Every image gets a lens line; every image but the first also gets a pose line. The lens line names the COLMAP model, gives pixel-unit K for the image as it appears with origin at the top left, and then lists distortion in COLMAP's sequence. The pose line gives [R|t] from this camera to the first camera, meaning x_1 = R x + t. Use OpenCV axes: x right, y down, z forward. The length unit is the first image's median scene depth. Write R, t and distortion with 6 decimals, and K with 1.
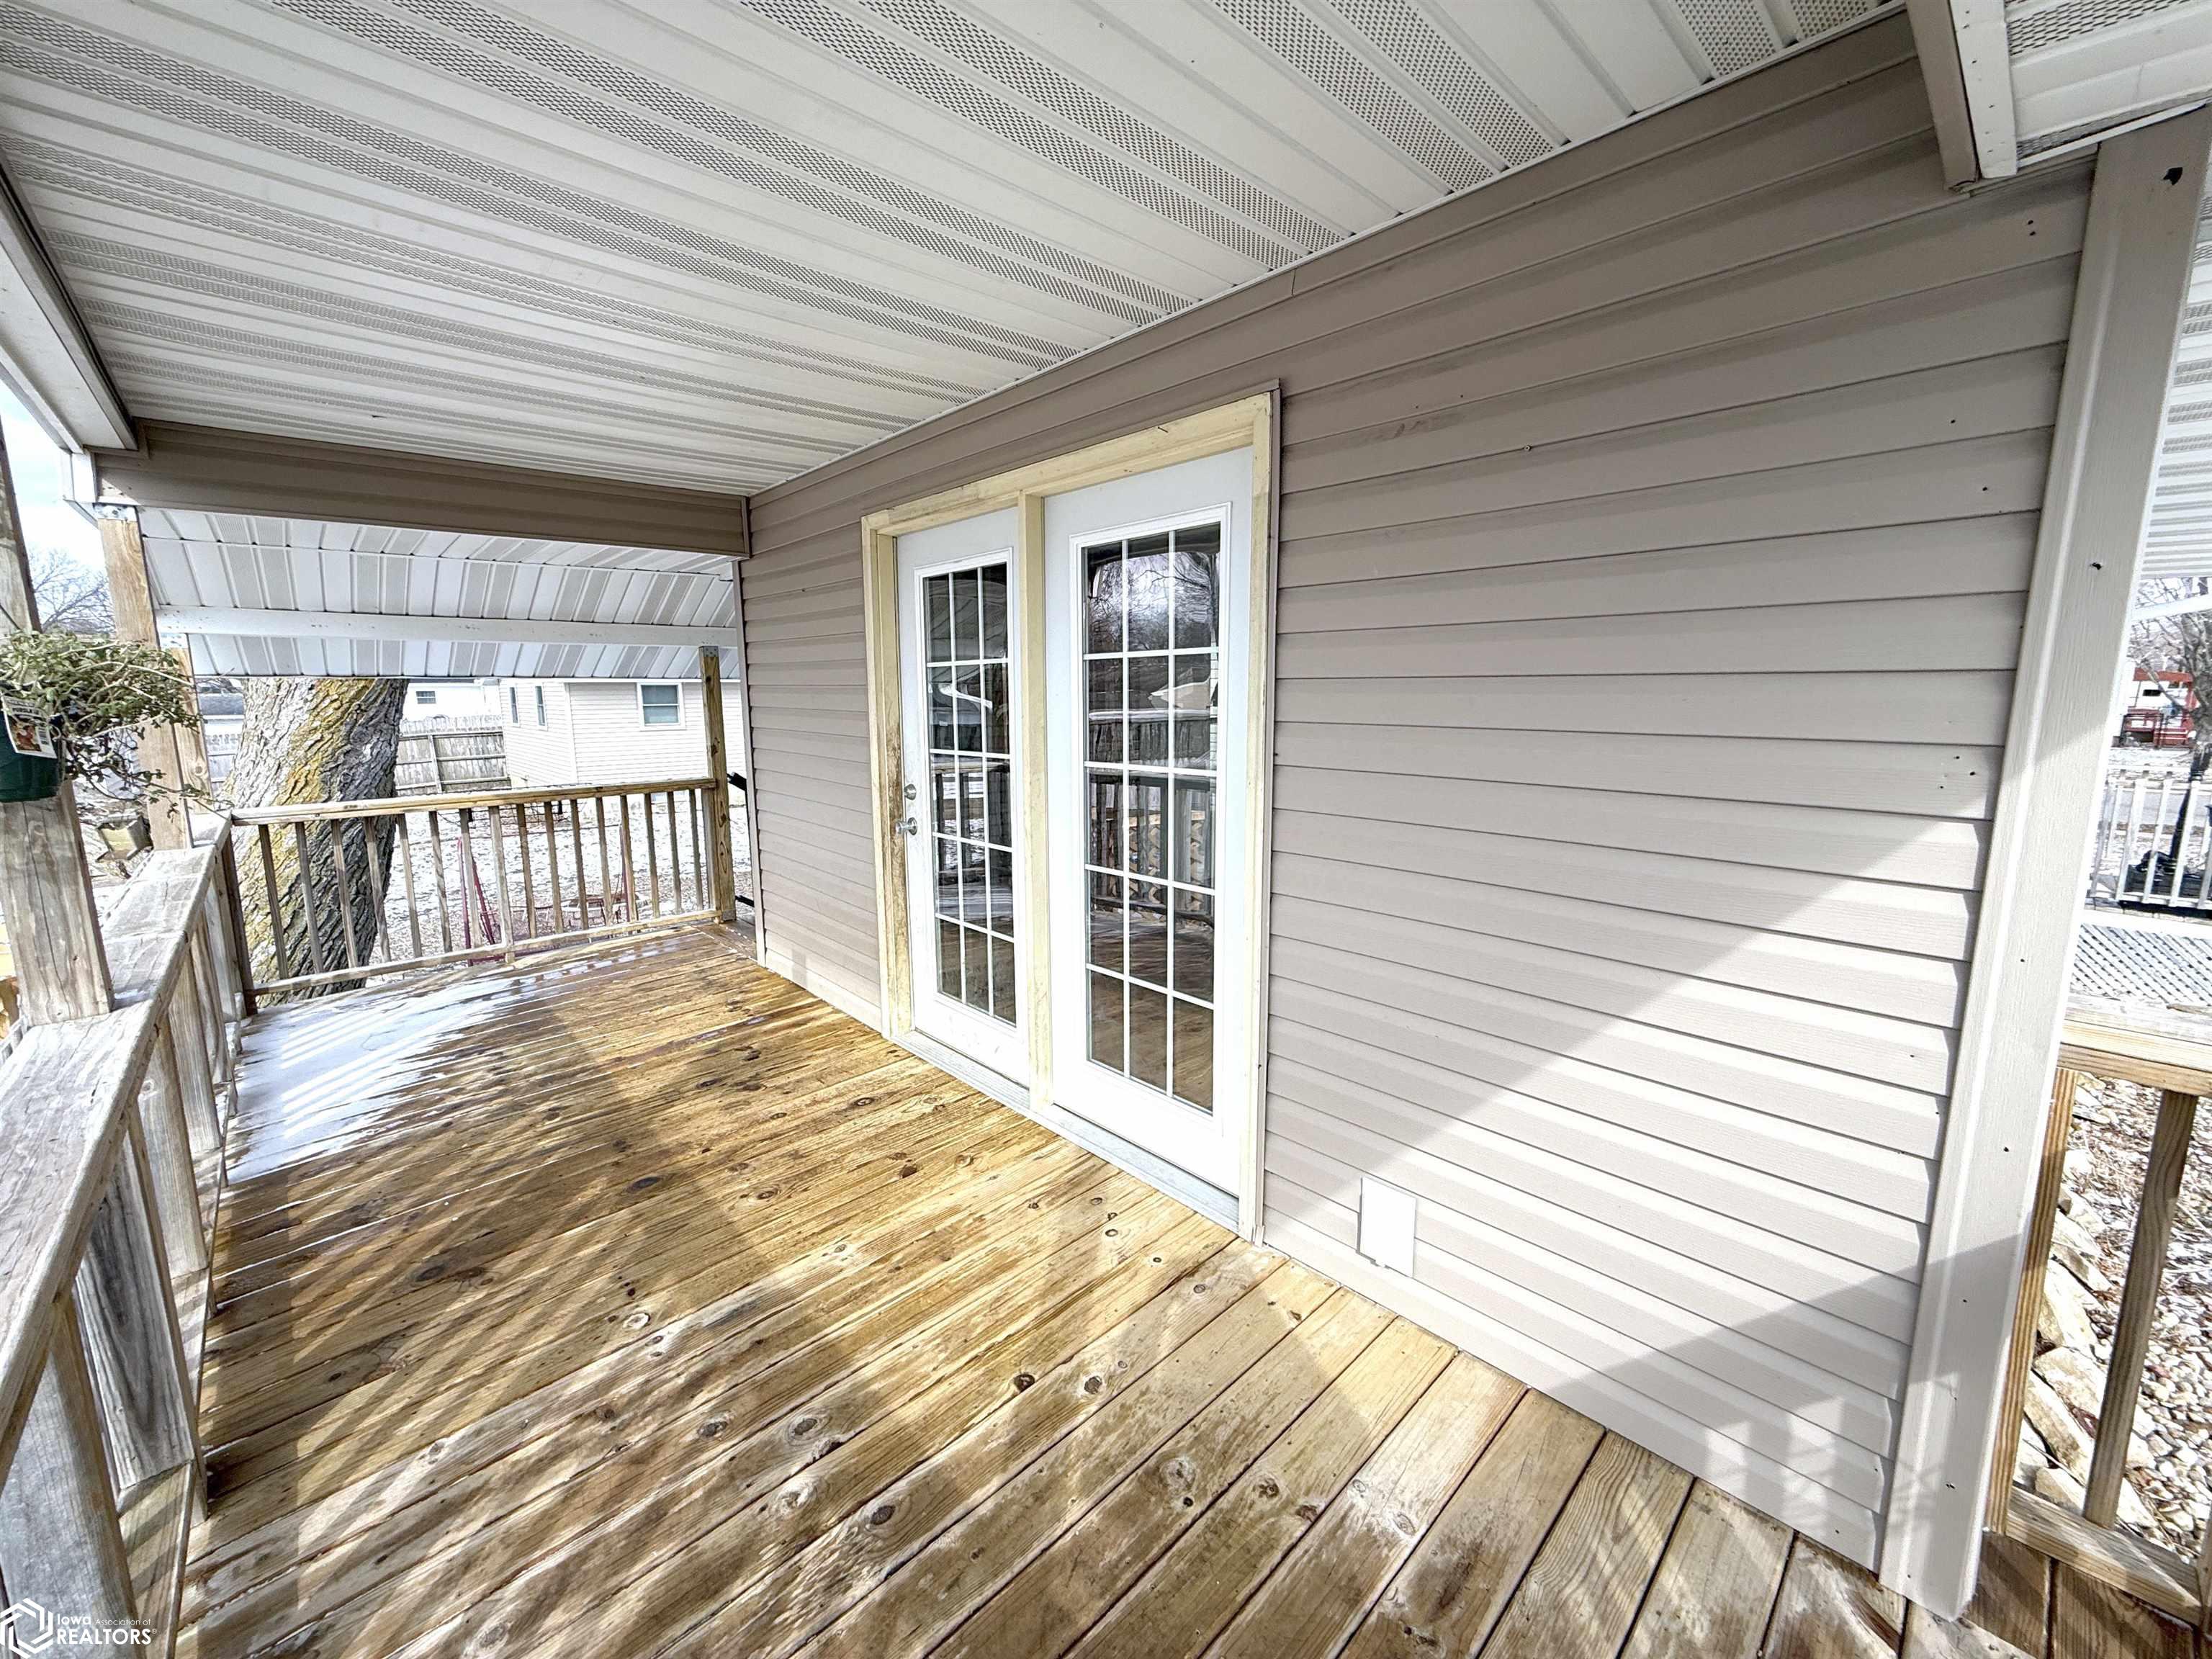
lens RADIAL K [[881.2, 0, 1103.0], [0, 881.2, 830.5], [0, 0, 1]] dist [0.001767, 0.000179]
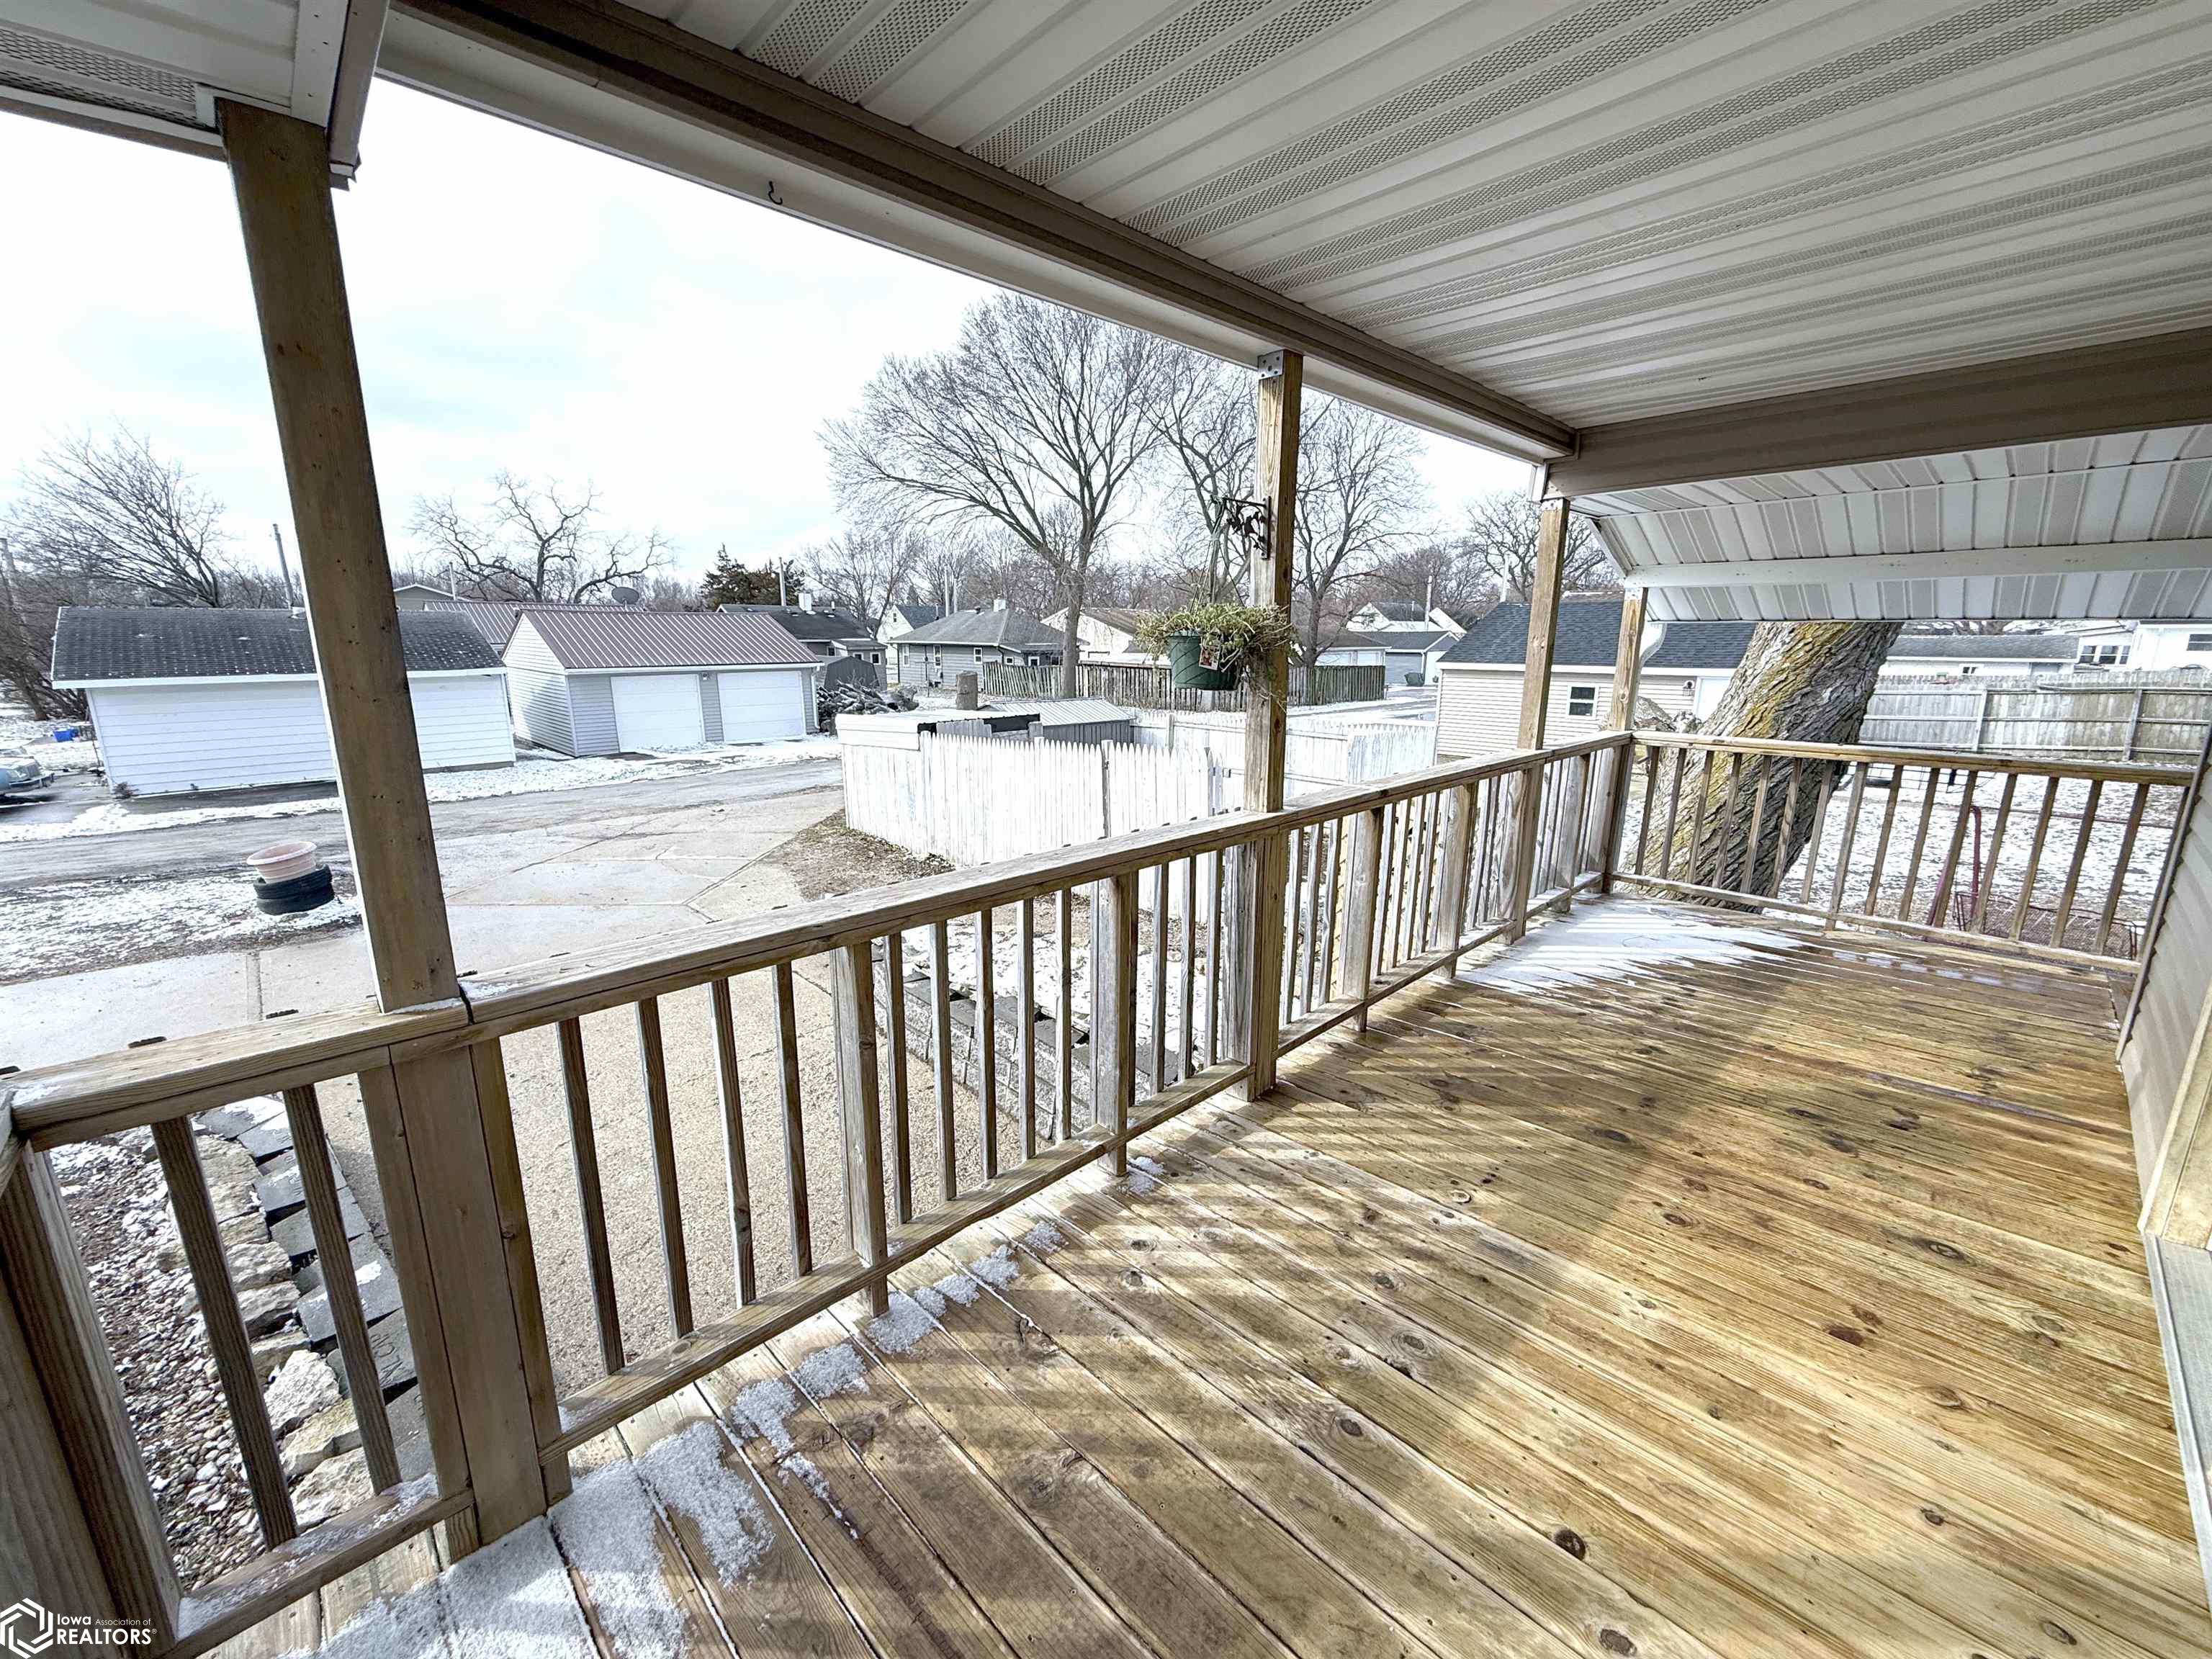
lens RADIAL K [[881.2, 0, 1106.0], [0, 881.2, 835.8], [0, 0, 1]] dist [0.001767, 0.000179]
pose [[0.019025, 0.230128, -0.972974, 0.308068], [-0.161596, 0.961063, 0.224151, -0.049155], [0.986674, 0.152965, 0.055472, 0.272370]]
